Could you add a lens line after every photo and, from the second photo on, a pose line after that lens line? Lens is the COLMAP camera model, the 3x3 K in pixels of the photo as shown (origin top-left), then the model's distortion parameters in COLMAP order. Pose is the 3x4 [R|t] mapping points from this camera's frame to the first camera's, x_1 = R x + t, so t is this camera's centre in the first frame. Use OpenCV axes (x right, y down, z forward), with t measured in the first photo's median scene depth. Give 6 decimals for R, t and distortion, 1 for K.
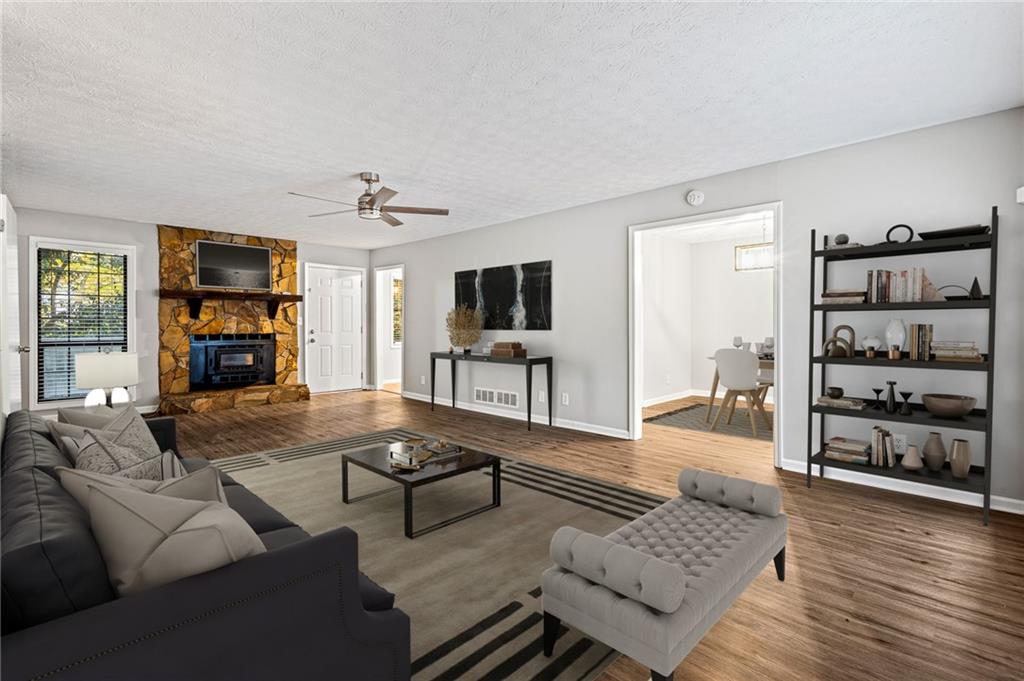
lens RADIAL K [[481.5, 0, 504.2], [0, 481.5, 323.7], [0, 0, 1]] dist [0.001059, -0.000005]
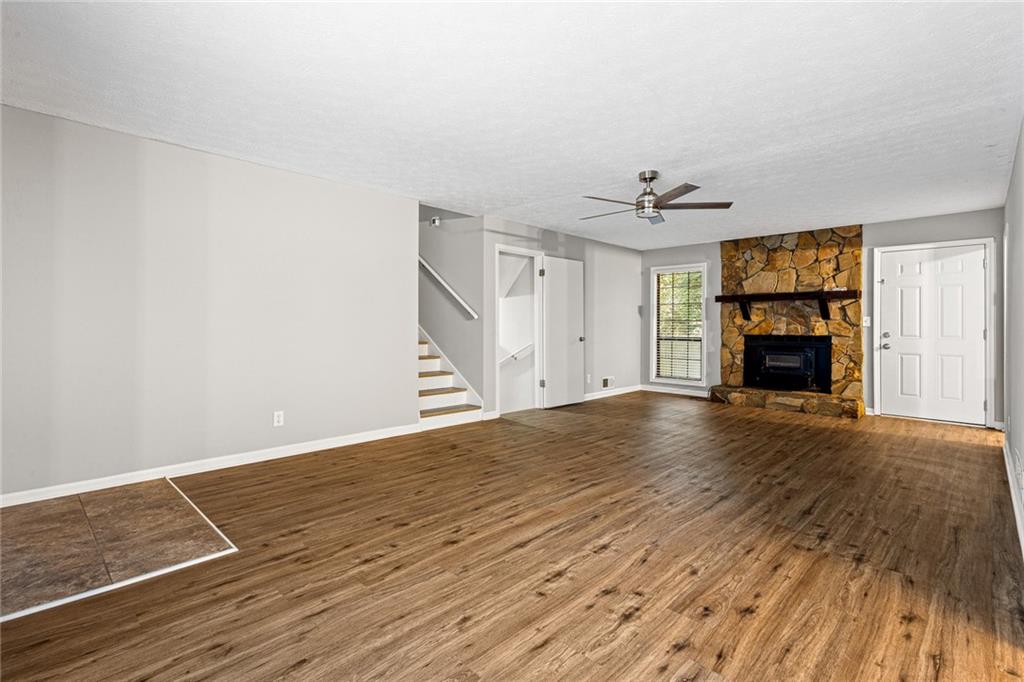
lens RADIAL K [[481.5, 0, 504.2], [0, 481.5, 324.2], [0, 0, 1]] dist [0.001059, -0.000005]
pose [[-0.006379, -0.002034, -0.999978, 0.434442], [-0.001806, 0.999996, -0.002023, 0.002041], [0.999978, 0.001793, -0.006382, 0.435786]]
